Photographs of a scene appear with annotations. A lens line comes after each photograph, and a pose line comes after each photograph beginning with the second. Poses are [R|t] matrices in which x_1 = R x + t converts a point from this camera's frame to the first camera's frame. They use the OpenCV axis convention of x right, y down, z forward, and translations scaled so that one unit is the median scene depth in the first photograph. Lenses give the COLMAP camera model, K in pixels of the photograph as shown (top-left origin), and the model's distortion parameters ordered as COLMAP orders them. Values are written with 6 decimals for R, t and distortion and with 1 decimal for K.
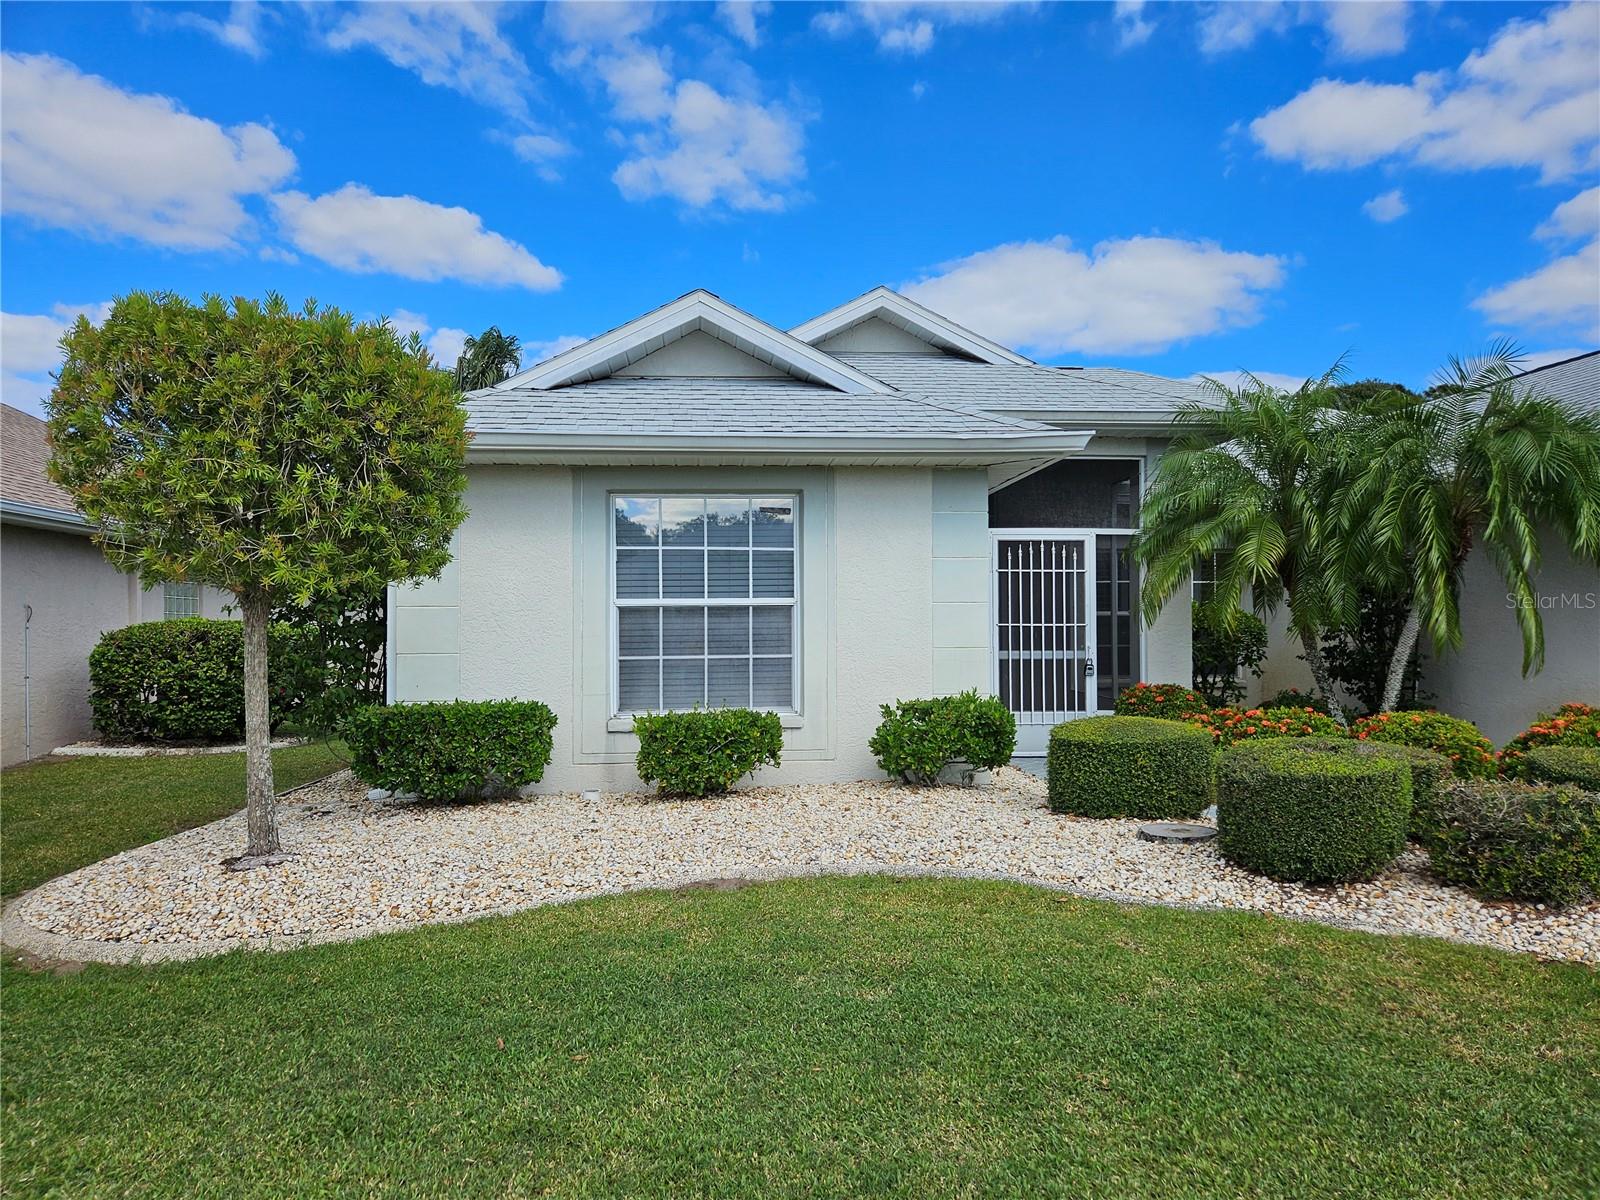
lens RADIAL K [[1129.5, 0, 800.0], [0, 1129.5, 600.0], [0, 0, 1]] dist [0.067250, -0.064688]
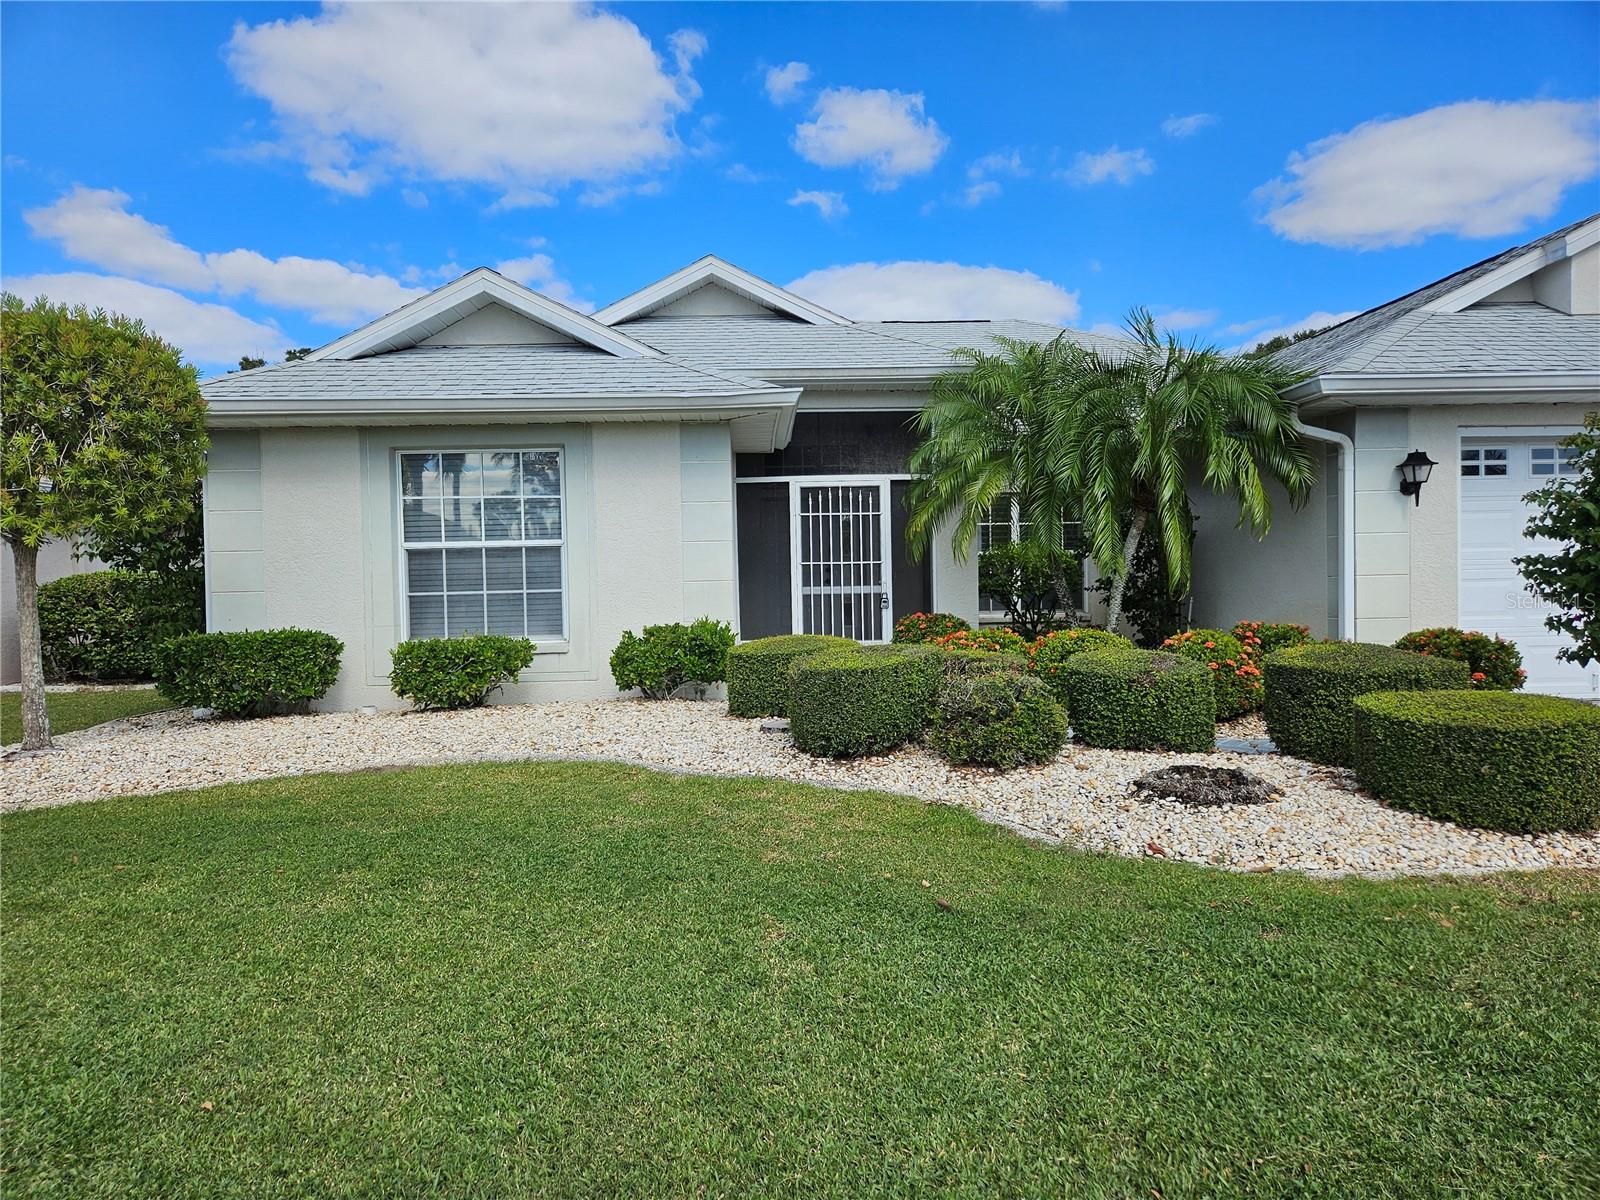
lens RADIAL K [[1129.5, 0, 800.0], [0, 1129.5, 600.0], [0, 0, 1]] dist [0.067250, -0.064688]
pose [[0.998651, -0.014353, -0.049899, 0.291253], [0.016311, 0.999103, 0.039069, 0.018228], [0.049293, -0.039830, 0.997990, -0.132472]]
